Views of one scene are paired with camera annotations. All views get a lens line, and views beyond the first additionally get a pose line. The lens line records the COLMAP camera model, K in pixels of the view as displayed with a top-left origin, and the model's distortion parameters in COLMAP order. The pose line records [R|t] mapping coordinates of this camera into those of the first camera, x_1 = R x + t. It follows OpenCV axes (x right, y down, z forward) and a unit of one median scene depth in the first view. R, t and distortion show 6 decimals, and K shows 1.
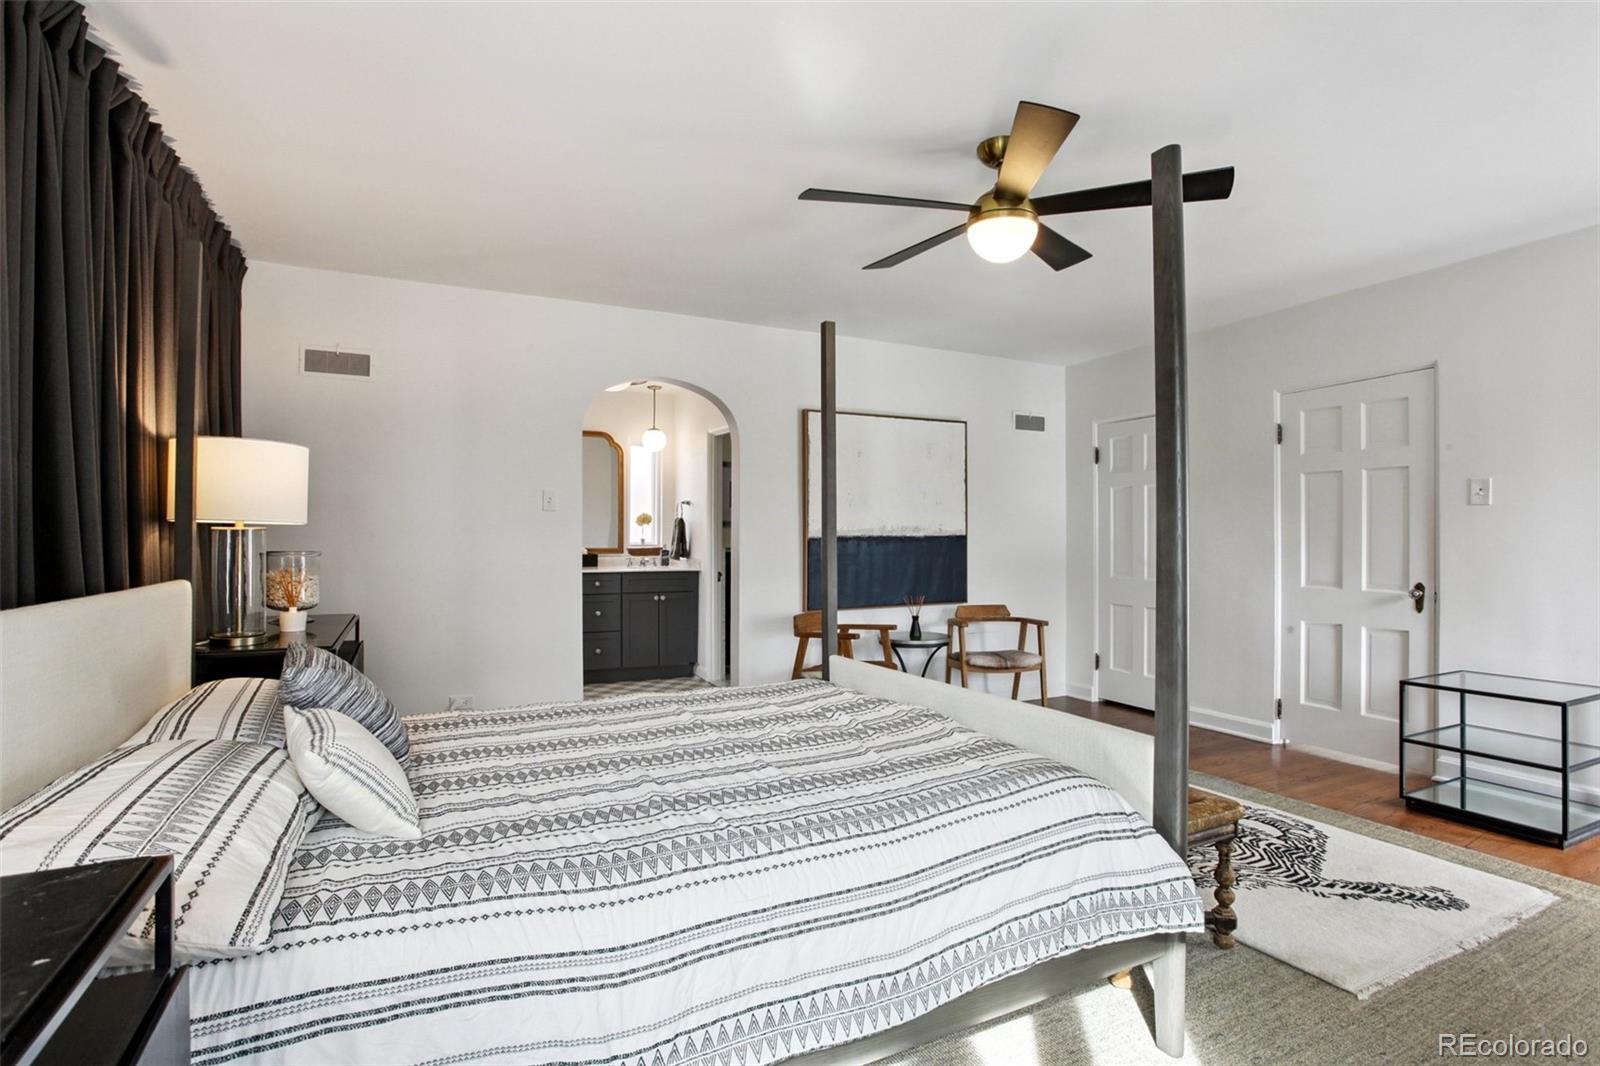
lens RADIAL K [[784.6, 0, 806.6], [0, 784.6, 536.4], [0, 0, 1]] dist [-0.051729, 0.003116]
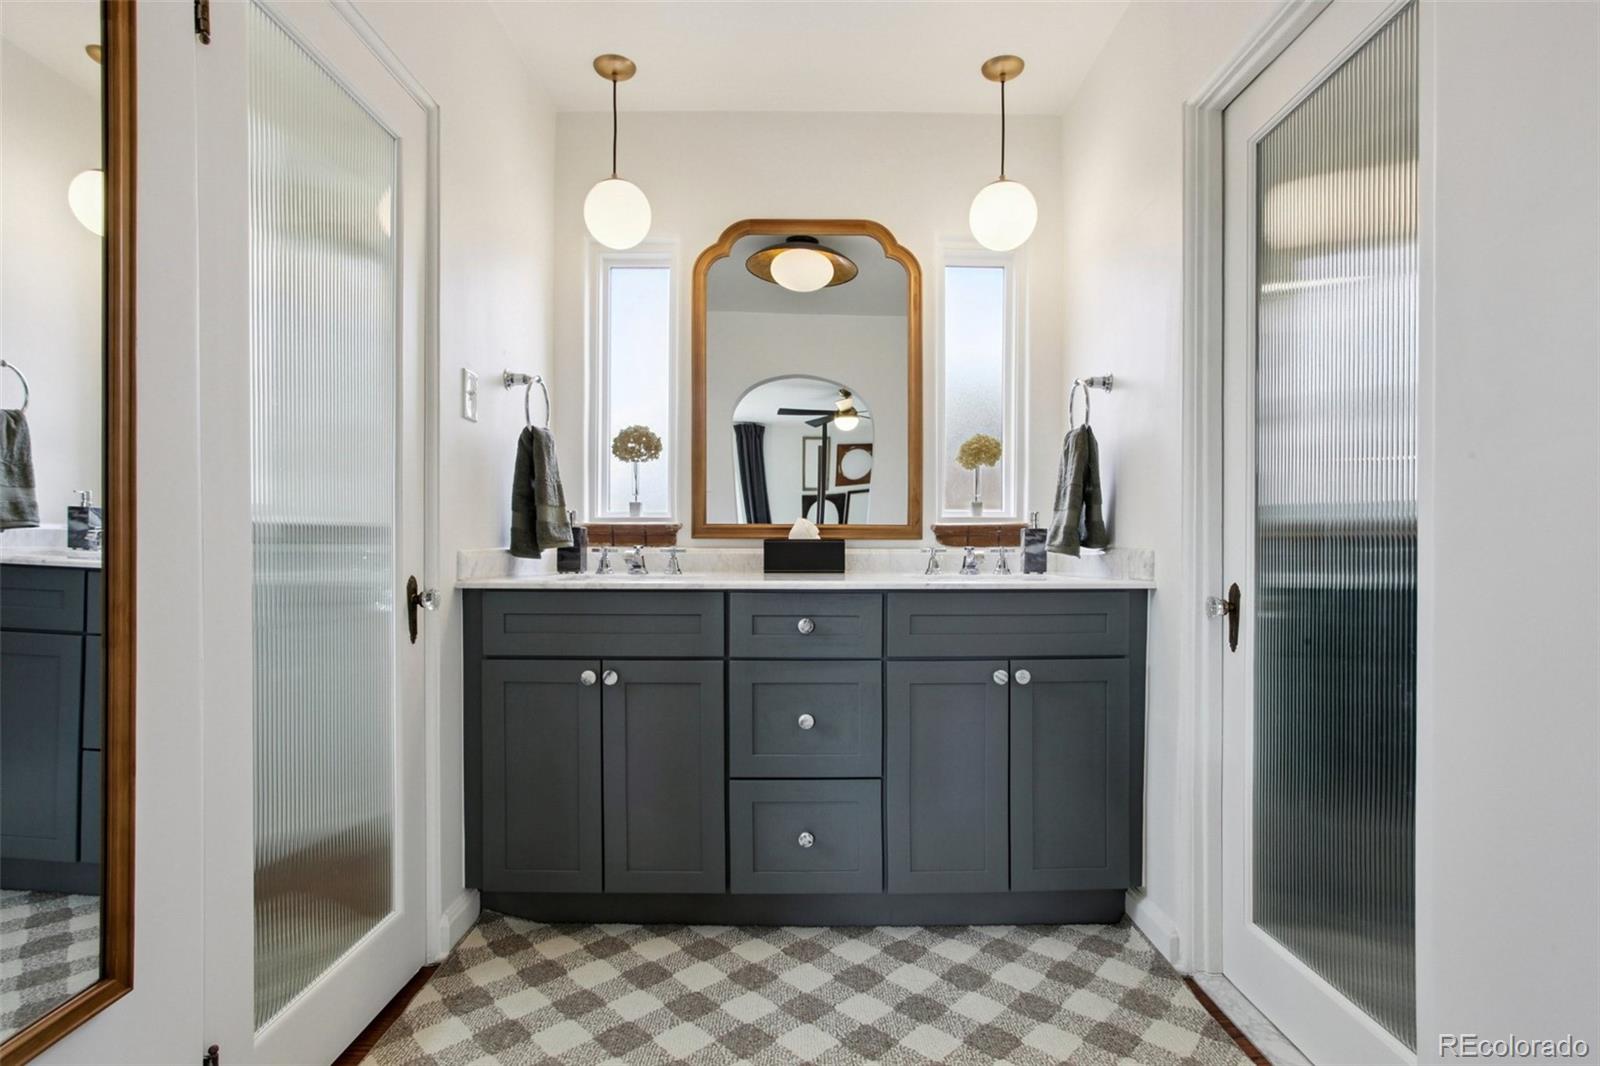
lens RADIAL K [[784.6, 0, 820.5], [0, 784.6, 561.3], [0, 0, 1]] dist [-0.051729, 0.003116]
pose [[0.898640, 0.010799, -0.438553, -0.126890], [-0.006047, 0.999907, 0.012231, 0.031511], [0.438644, -0.008339, 0.898622, 0.720097]]
